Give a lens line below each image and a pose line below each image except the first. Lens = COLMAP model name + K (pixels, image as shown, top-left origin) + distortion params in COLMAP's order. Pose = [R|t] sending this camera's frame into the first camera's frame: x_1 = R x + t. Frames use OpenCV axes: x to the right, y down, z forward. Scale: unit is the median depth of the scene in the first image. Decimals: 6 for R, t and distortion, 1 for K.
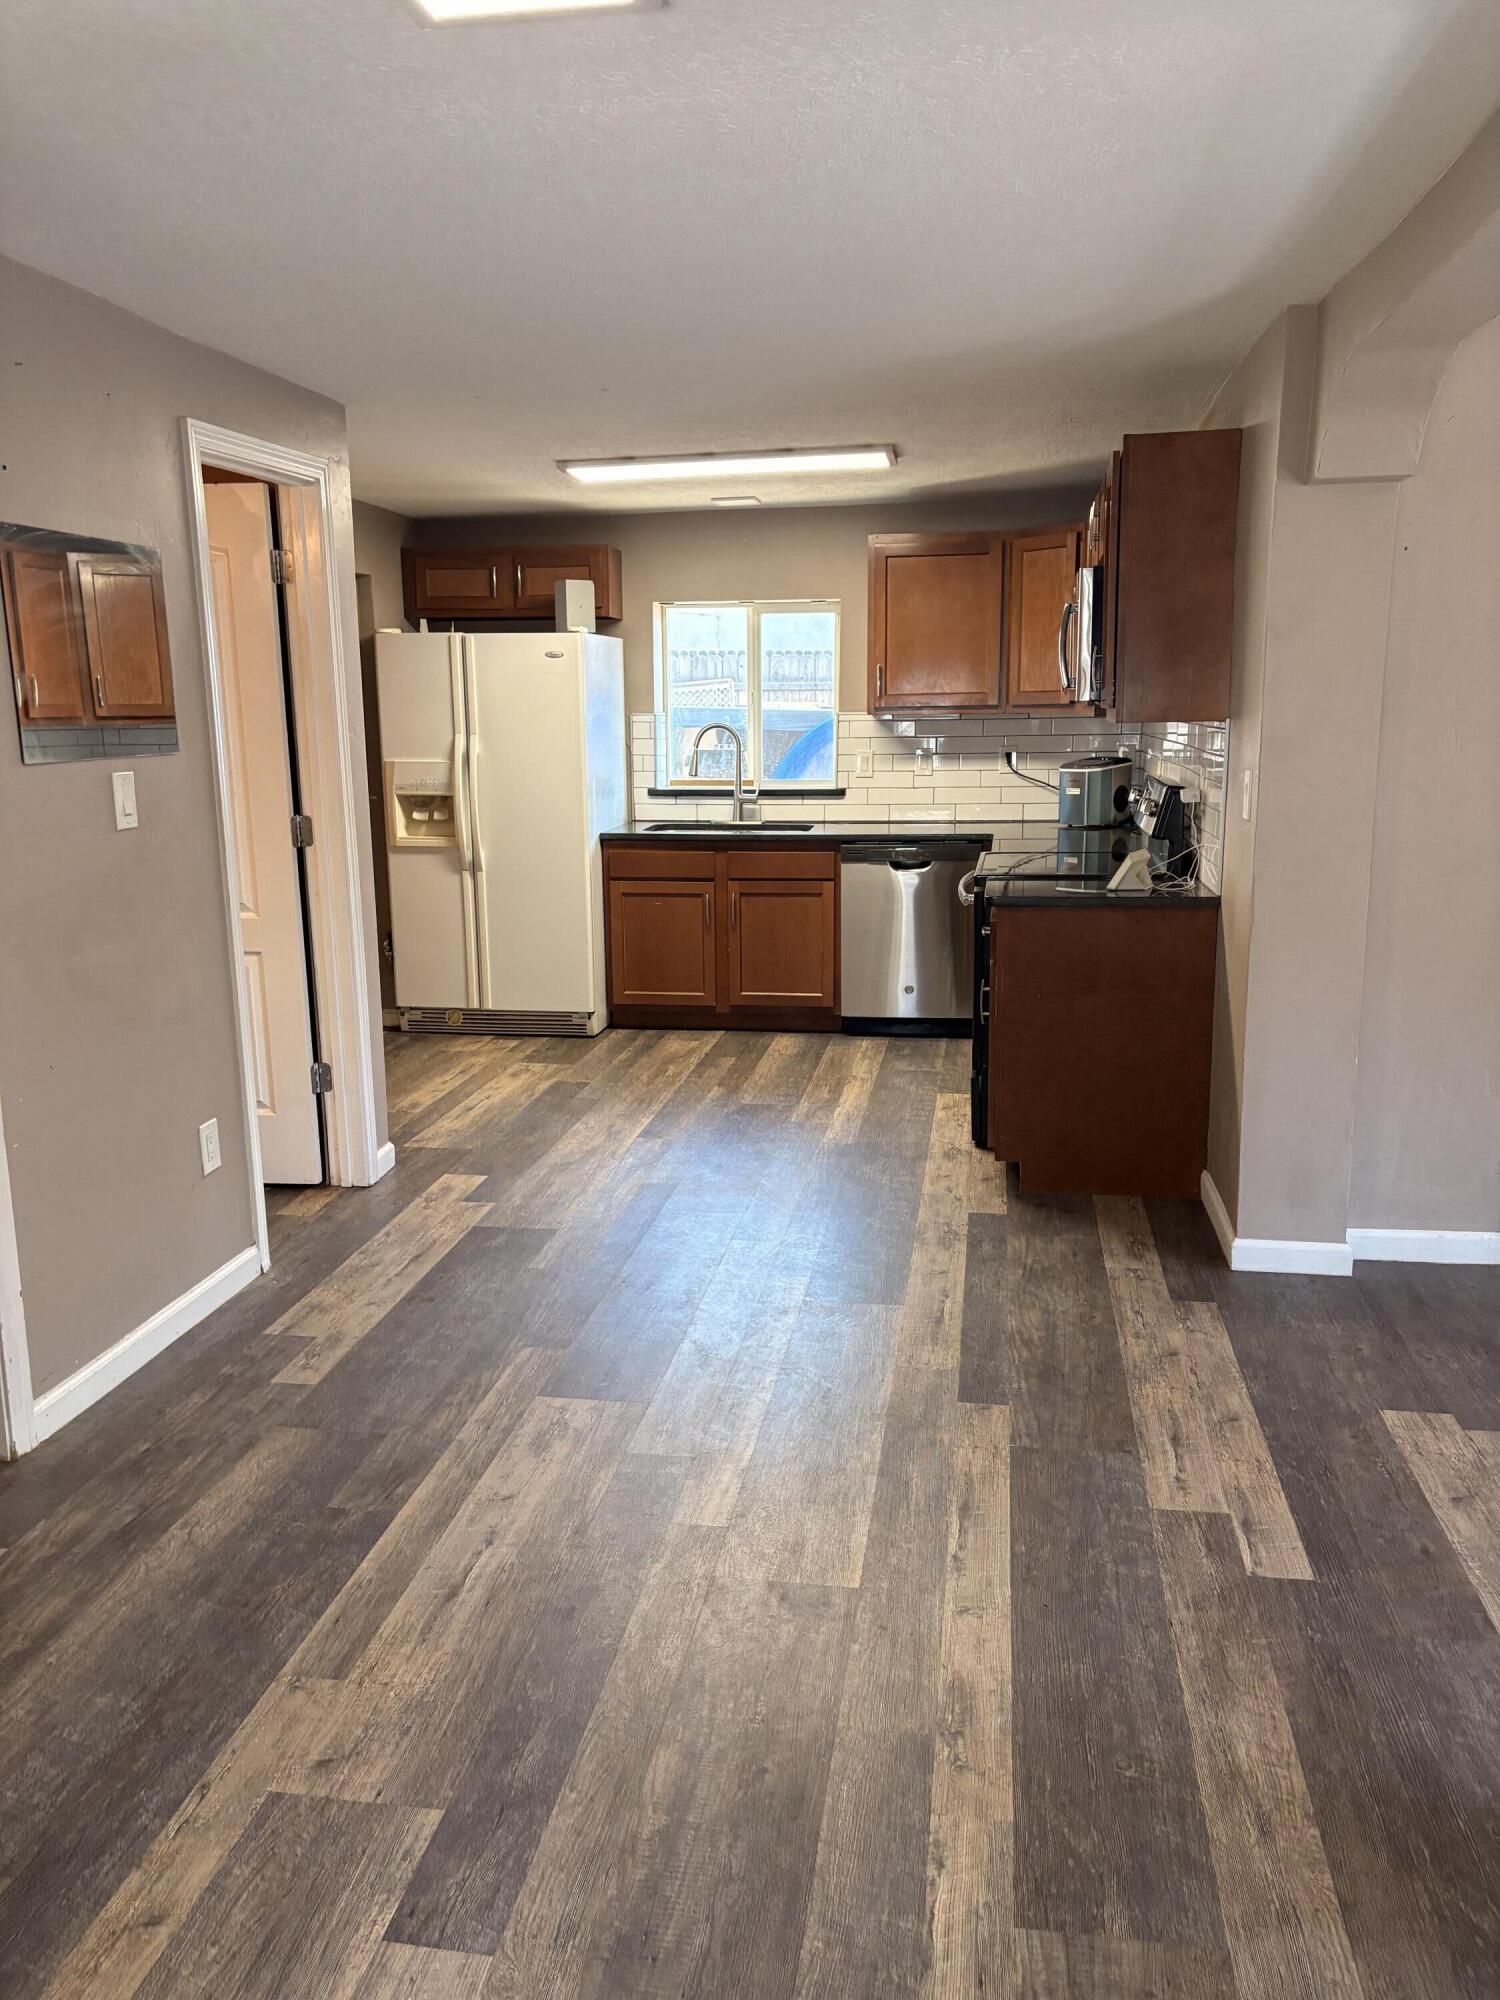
lens RADIAL K [[1529.0, 0, 747.4], [0, 1529.0, 956.2], [0, 0, 1]] dist [0.373443, -0.443592]
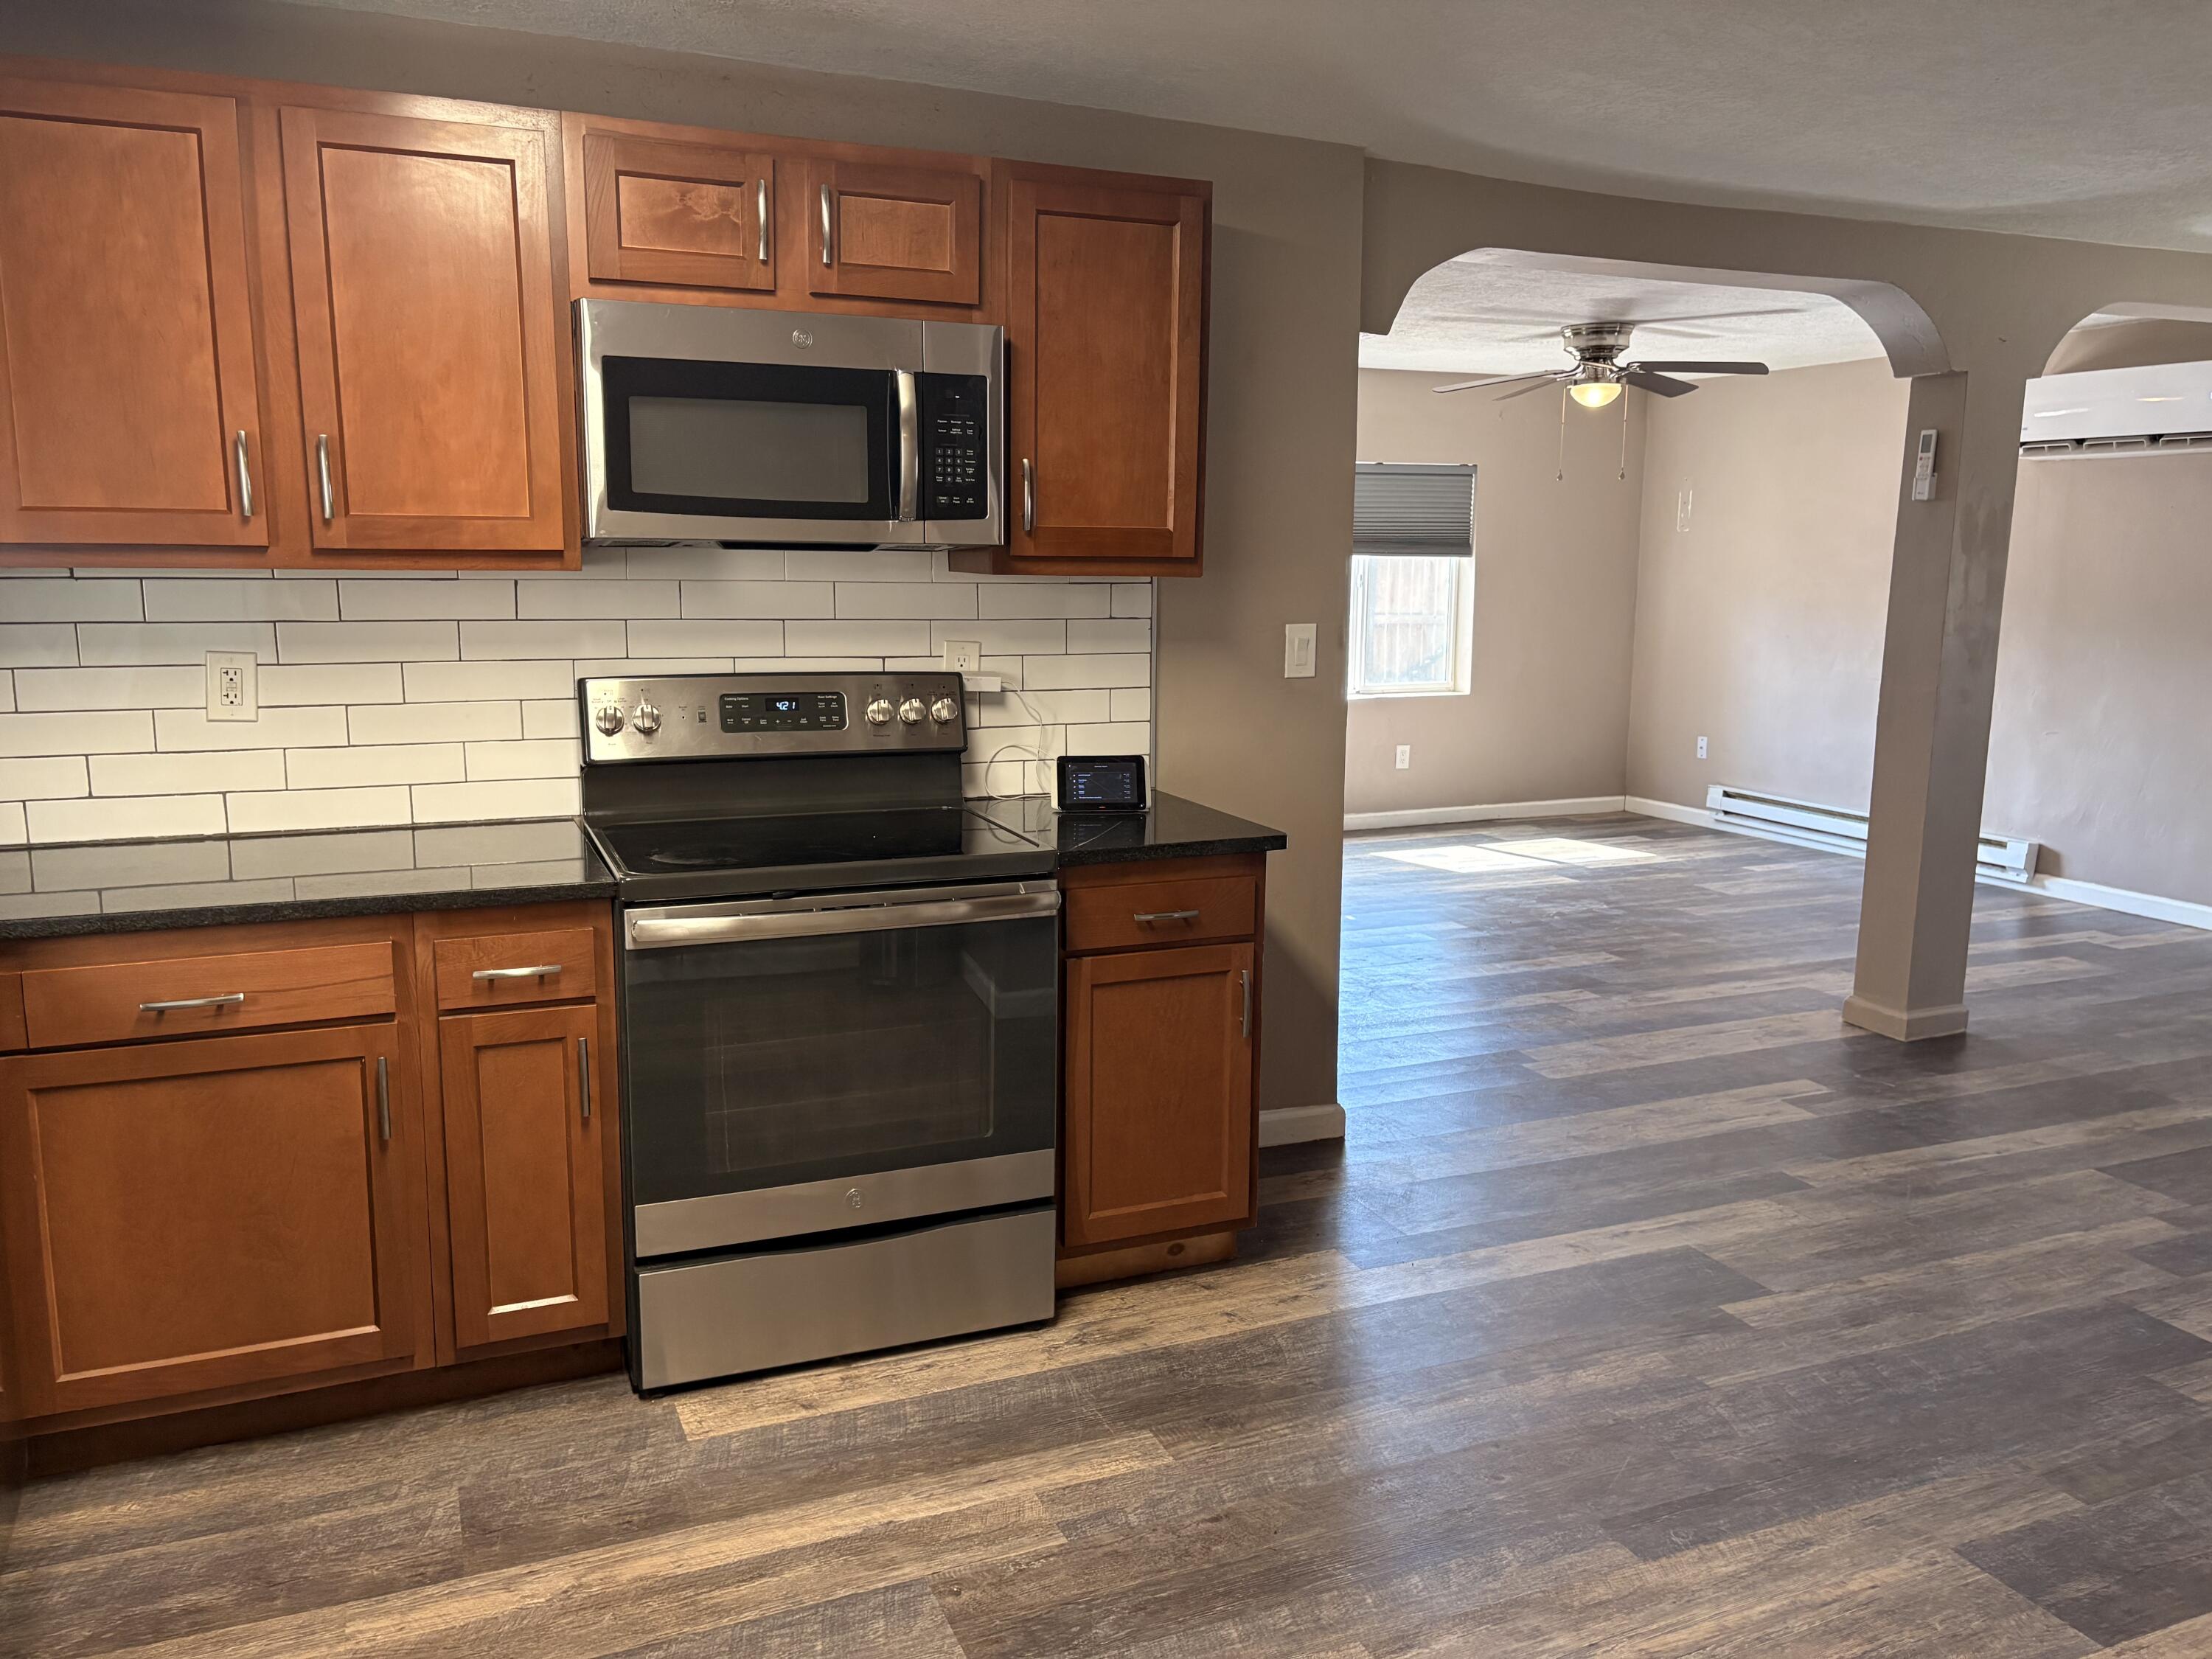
lens RADIAL K [[1647.6, 0, 1133.4], [0, 1647.6, 821.7], [0, 0, 1]] dist [0.029625, 0.003420]
pose [[-0.535209, -0.131355, 0.834444, -0.272485], [0.136675, 0.961354, 0.238995, -0.152002], [-0.833590, 0.241960, -0.496572, 0.963877]]
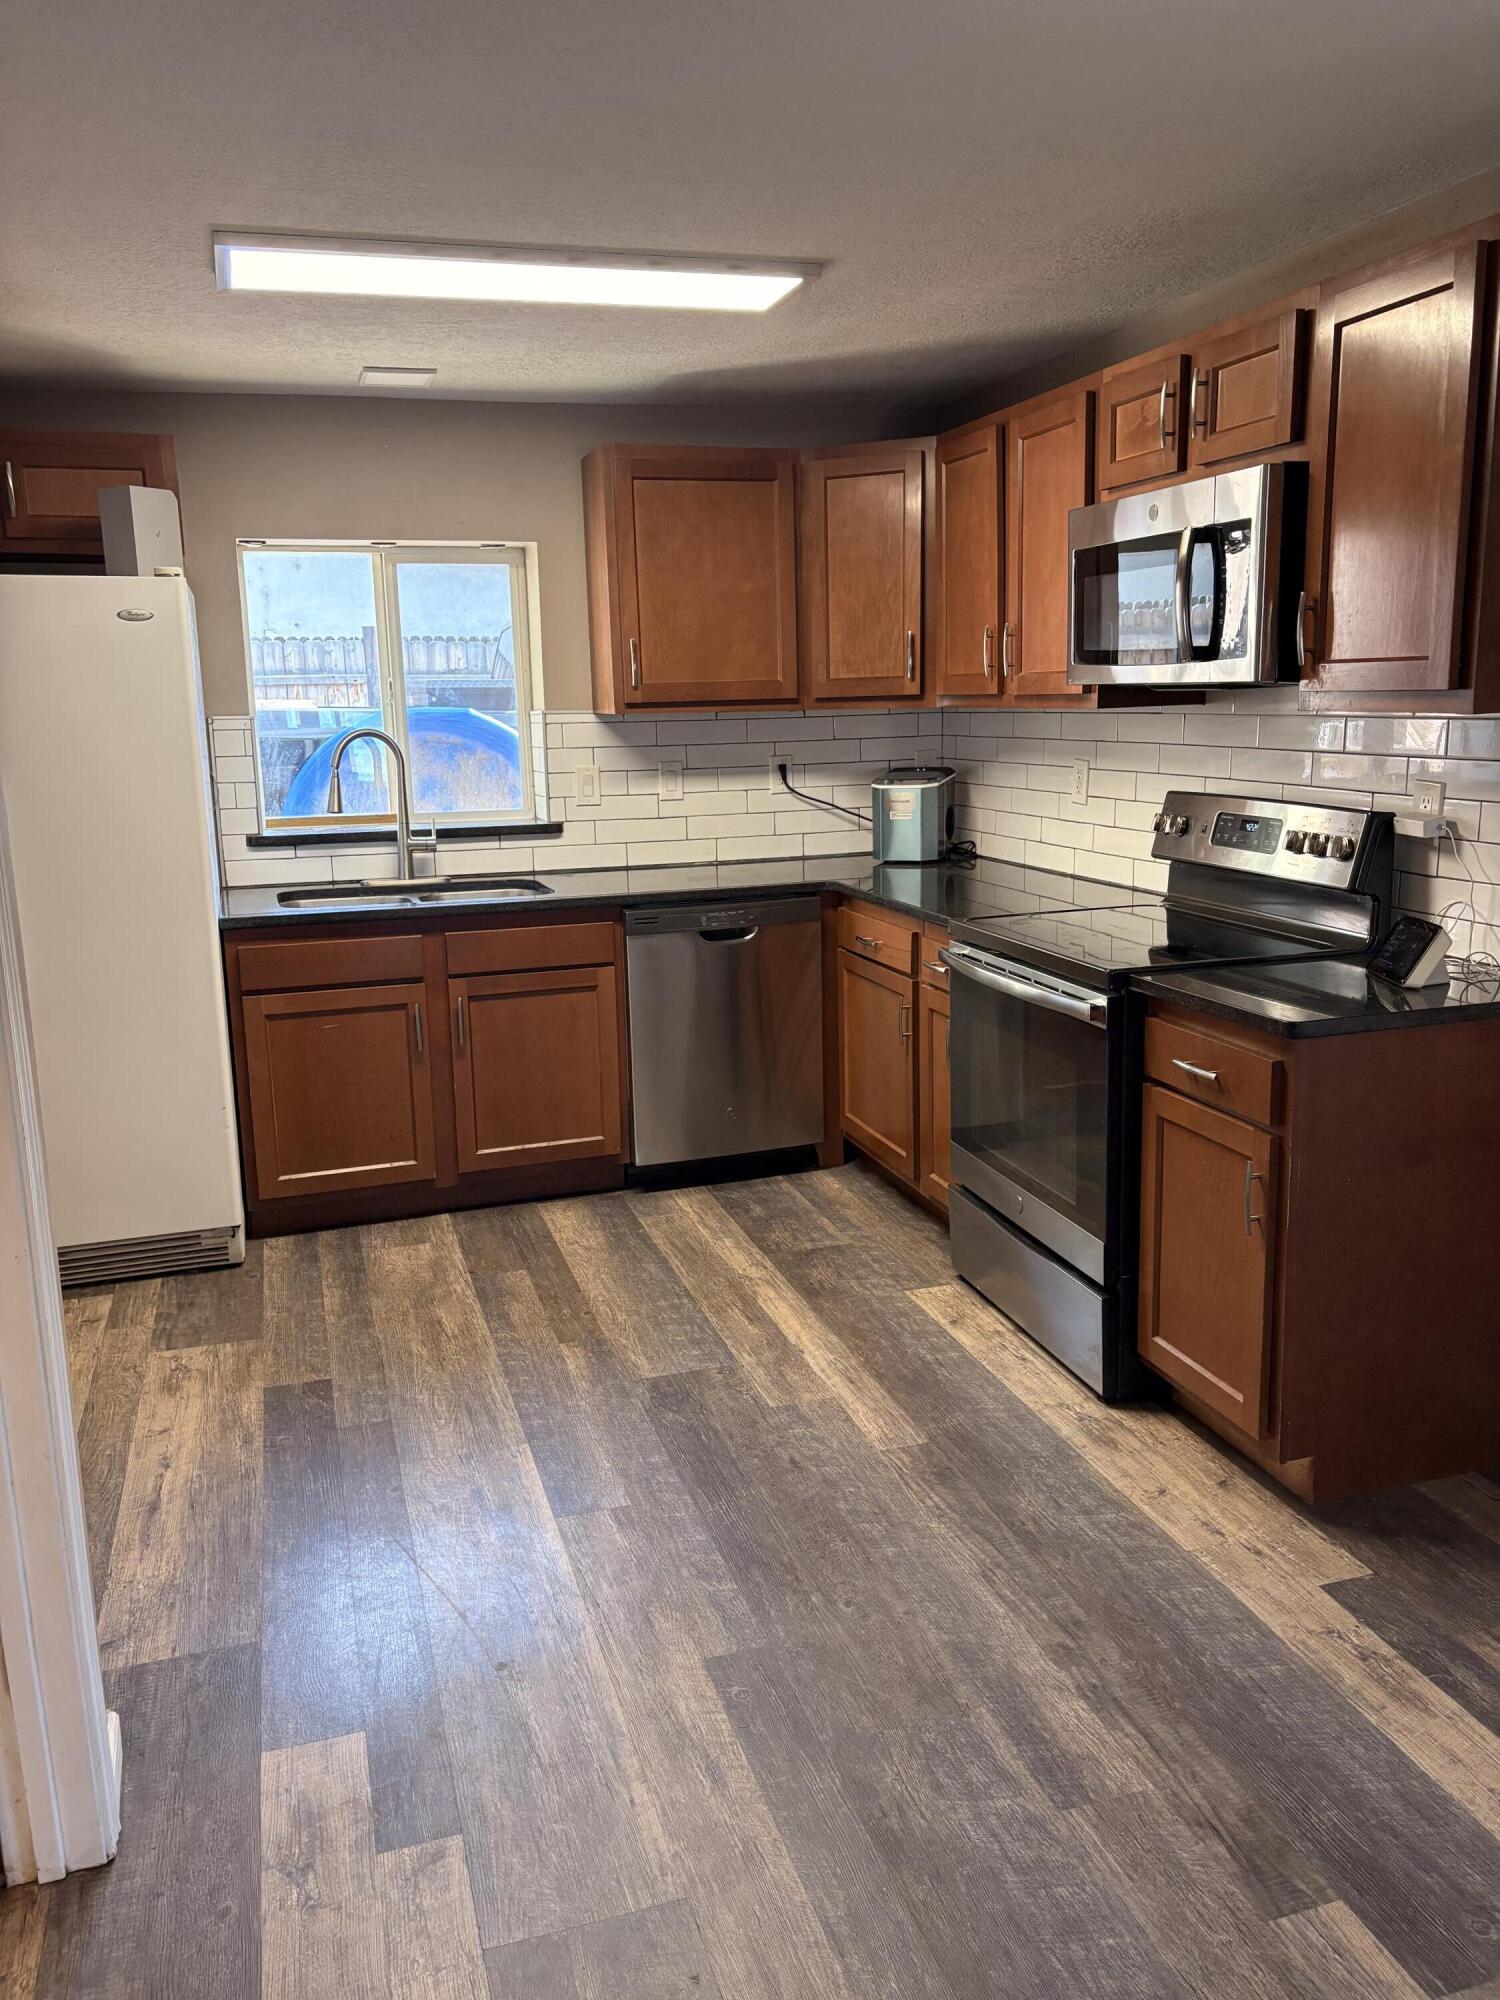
lens RADIAL K [[1490.5, 0, 750.0], [0, 1490.5, 1000.0], [0, 0, 1]] dist [0.082095, -0.095479]
pose [[0.890173, -0.100294, 0.444447, -0.180075], [0.086978, 0.994939, 0.050312, -0.062889], [-0.447244, -0.006129, 0.894391, 0.412625]]
